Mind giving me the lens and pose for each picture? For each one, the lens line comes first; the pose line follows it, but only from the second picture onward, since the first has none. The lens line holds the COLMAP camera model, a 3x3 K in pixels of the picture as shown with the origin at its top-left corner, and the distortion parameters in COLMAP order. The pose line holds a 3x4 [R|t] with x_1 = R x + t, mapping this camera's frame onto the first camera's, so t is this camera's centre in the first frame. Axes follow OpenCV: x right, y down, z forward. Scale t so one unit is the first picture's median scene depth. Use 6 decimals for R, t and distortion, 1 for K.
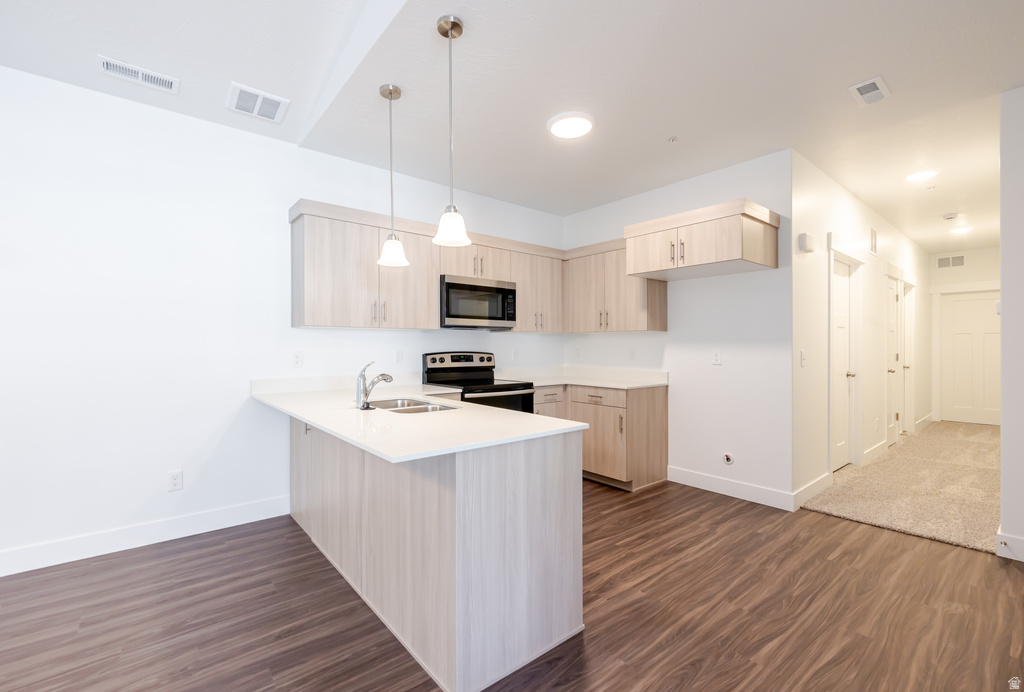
lens RADIAL K [[447.6, 0, 505.1], [0, 447.6, 348.2], [0, 0, 1]] dist [0.001364, -0.000080]
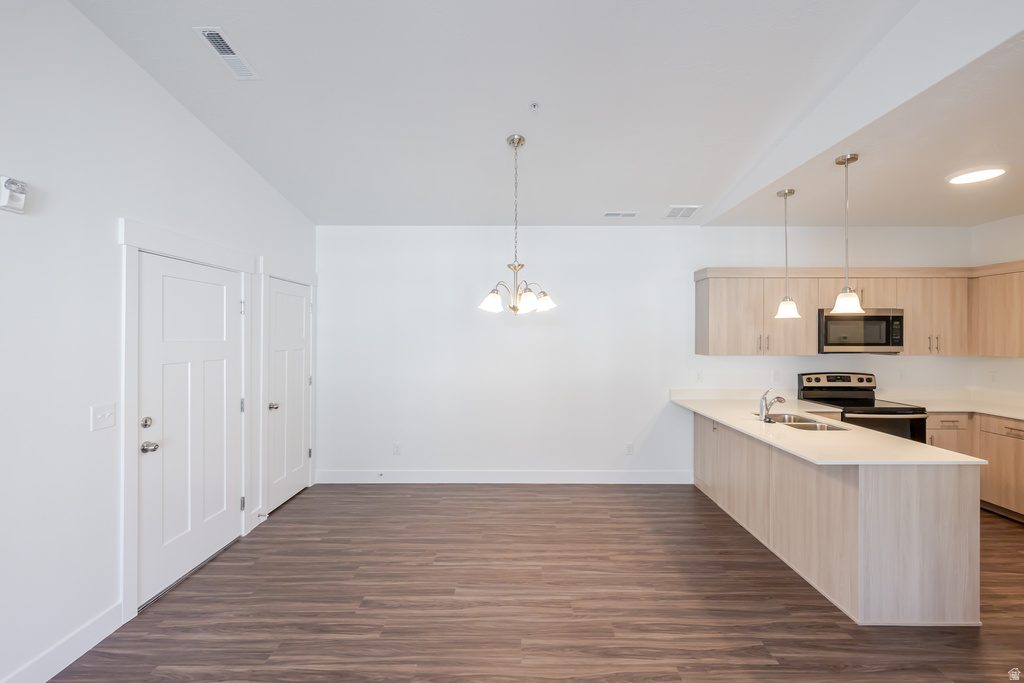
lens RADIAL K [[441.5, 0, 513.7], [0, 441.5, 337.4], [0, 0, 1]] dist [0.000994, 0.000110]
pose [[0.773182, 0.004083, -0.634170, -0.027281], [-0.003056, 0.999992, 0.002712, -0.090584], [0.634176, -0.000158, 0.773188, -0.408361]]
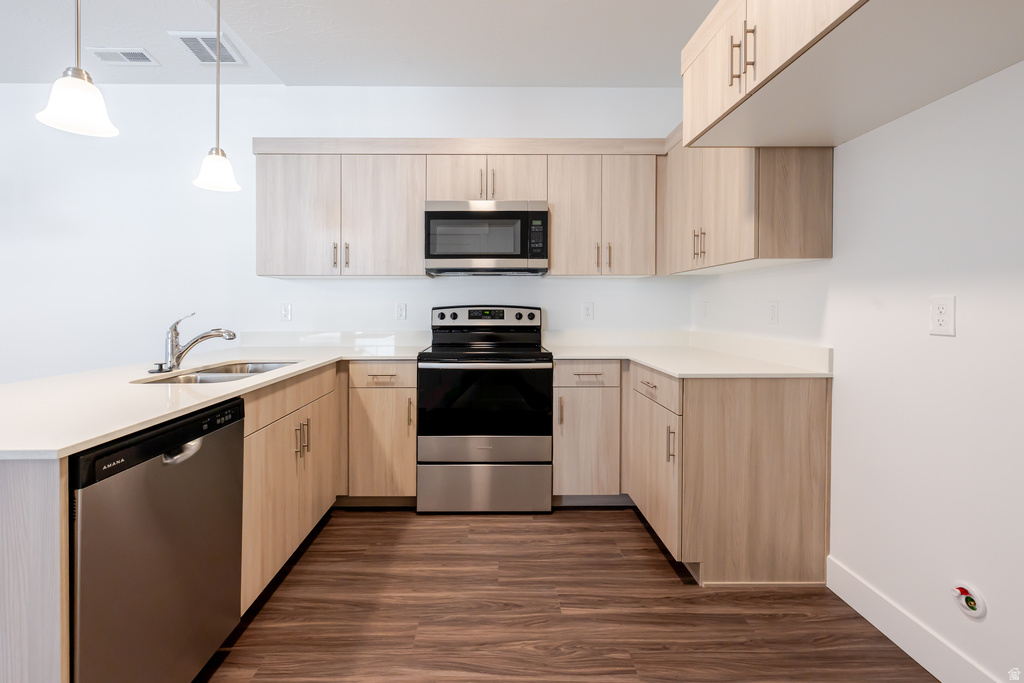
lens RADIAL K [[445.2, 0, 498.6], [0, 445.2, 314.0], [0, 0, 1]] dist [0.000951, 0.000174]
pose [[0.781479, 0.008140, -0.623878, 0.426731], [-0.001548, 0.999937, 0.011107, 0.015641], [0.623930, -0.007714, 0.781442, 0.491624]]
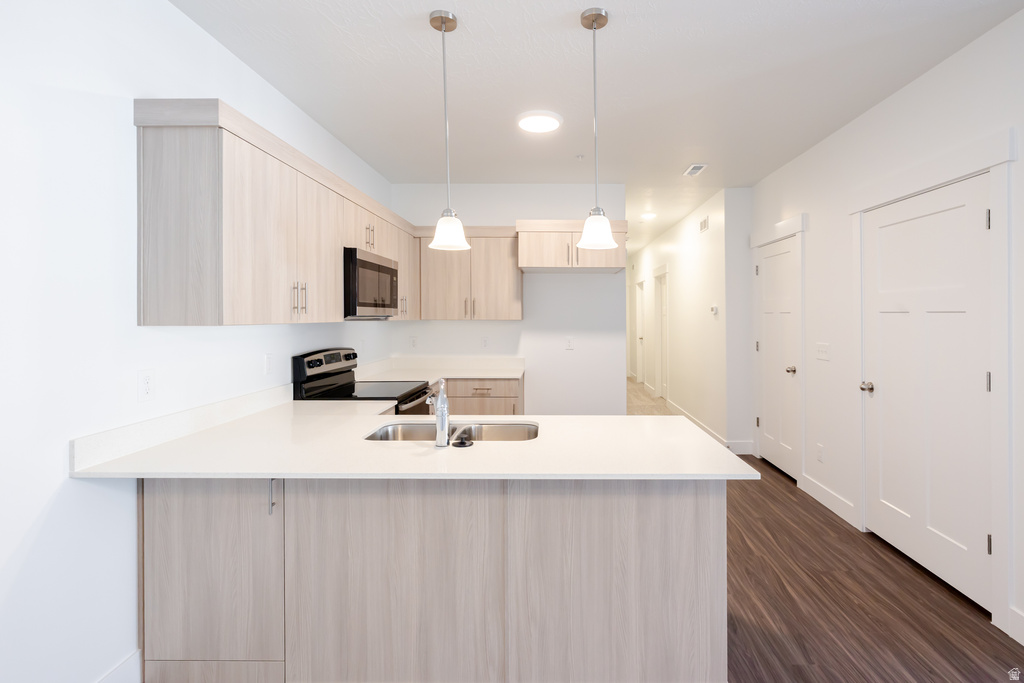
lens RADIAL K [[481.5, 0, 555.5], [0, 481.5, 315.0], [0, 0, 1]] dist [-0.001480, -0.000138]
pose [[0.630854, 0.003315, 0.775894, -0.539850], [0.001524, 0.999984, -0.005511, -0.048511], [-0.775900, 0.004659, 0.630839, 0.241786]]
